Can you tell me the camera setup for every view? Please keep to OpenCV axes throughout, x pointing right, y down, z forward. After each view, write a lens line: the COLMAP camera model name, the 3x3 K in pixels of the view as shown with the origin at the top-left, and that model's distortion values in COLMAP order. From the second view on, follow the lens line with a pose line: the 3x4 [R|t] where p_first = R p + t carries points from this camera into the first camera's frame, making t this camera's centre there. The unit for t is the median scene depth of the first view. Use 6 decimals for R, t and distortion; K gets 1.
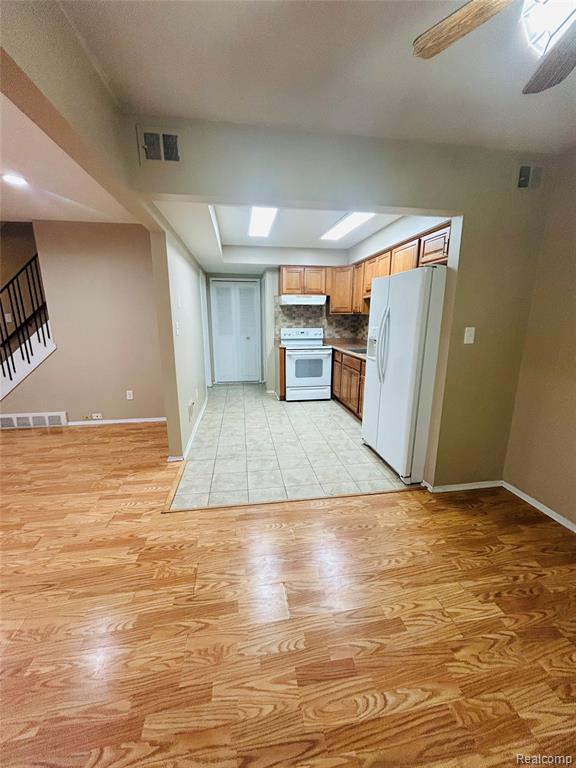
lens RADIAL K [[306.9, 0, 293.8], [0, 306.9, 384.0], [0, 0, 1]] dist [-0.002928, -0.000331]
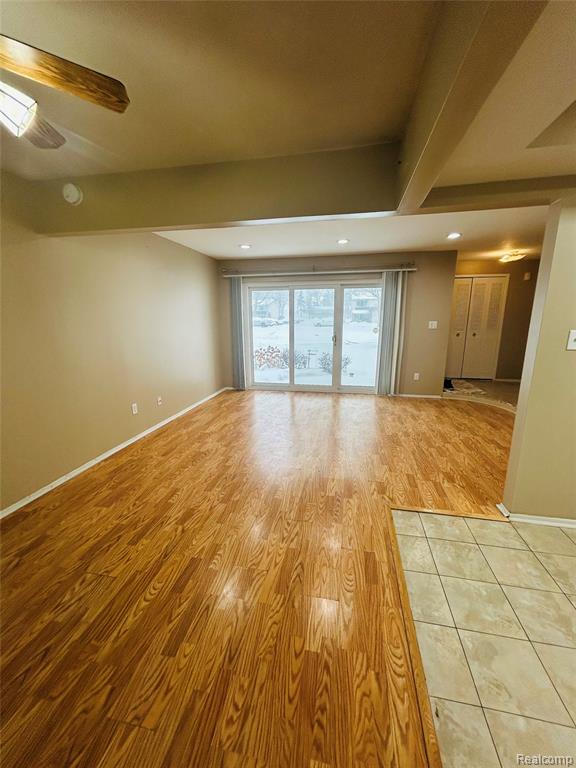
lens RADIAL K [[306.9, 0, 290.6], [0, 306.9, 386.9], [0, 0, 1]] dist [-0.002928, -0.000331]
pose [[-0.357184, 0.208196, -0.910535, 0.572730], [-0.194224, 0.936977, 0.290432, -0.211211], [0.913617, 0.280586, -0.294237, 0.879446]]
